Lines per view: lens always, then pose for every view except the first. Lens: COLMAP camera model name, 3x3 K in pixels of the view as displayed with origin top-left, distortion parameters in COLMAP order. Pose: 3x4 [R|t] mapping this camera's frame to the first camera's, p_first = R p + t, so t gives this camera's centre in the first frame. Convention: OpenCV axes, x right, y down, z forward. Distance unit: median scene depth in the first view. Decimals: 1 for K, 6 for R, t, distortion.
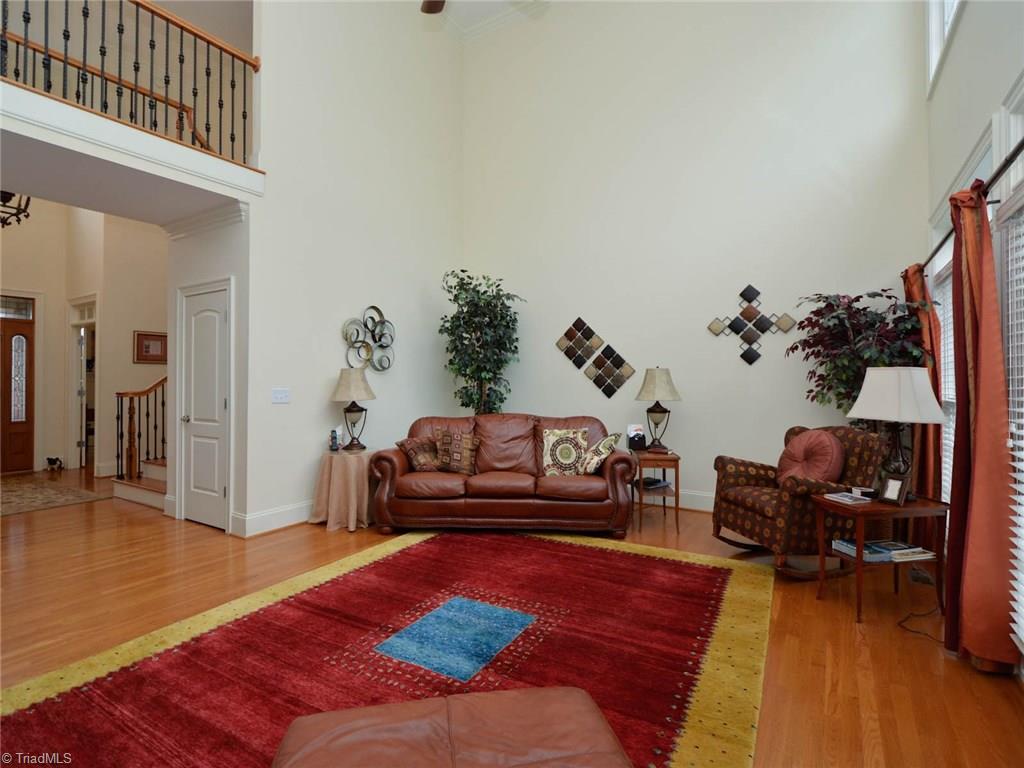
lens RADIAL K [[513.7, 0, 510.0], [0, 513.7, 379.5], [0, 0, 1]] dist [-0.002306, -0.001143]
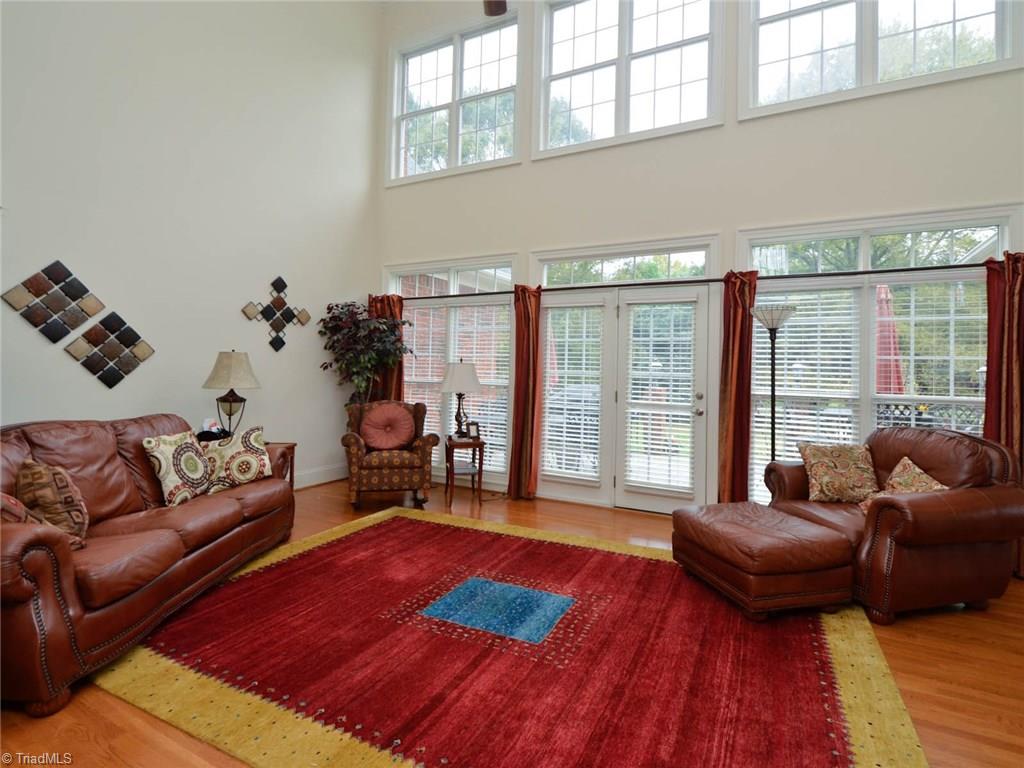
lens RADIAL K [[518.2, 0, 533.6], [0, 518.2, 358.0], [0, 0, 1]] dist [0.000958, 0.000021]
pose [[-0.090497, 0.021487, 0.995665, -0.660365], [-0.021878, 0.999483, -0.023558, -0.001306], [-0.995656, -0.023915, -0.089980, 0.576012]]
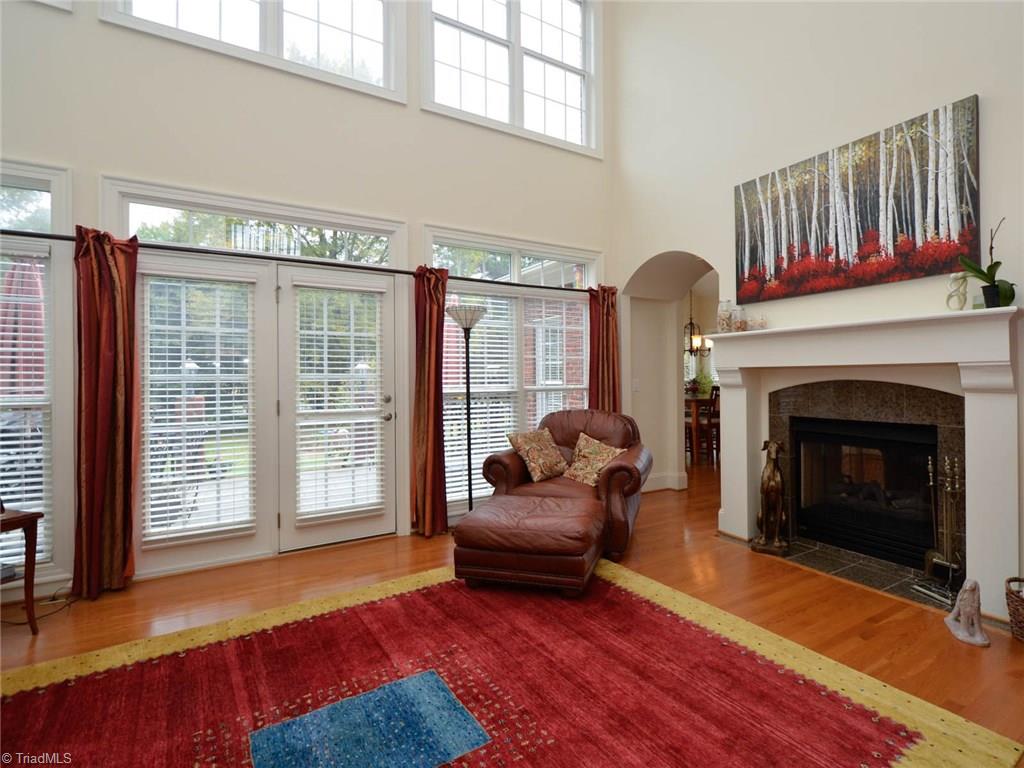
lens RADIAL K [[509.9, 0, 561.9], [0, 509.9, 372.2], [0, 0, 1]] dist [-0.001867, -0.001826]
pose [[-0.910279, 0.009720, 0.413880, -0.344751], [0.008182, 0.999951, -0.005489, 0.002586], [-0.413914, -0.001610, -0.910315, 0.839527]]
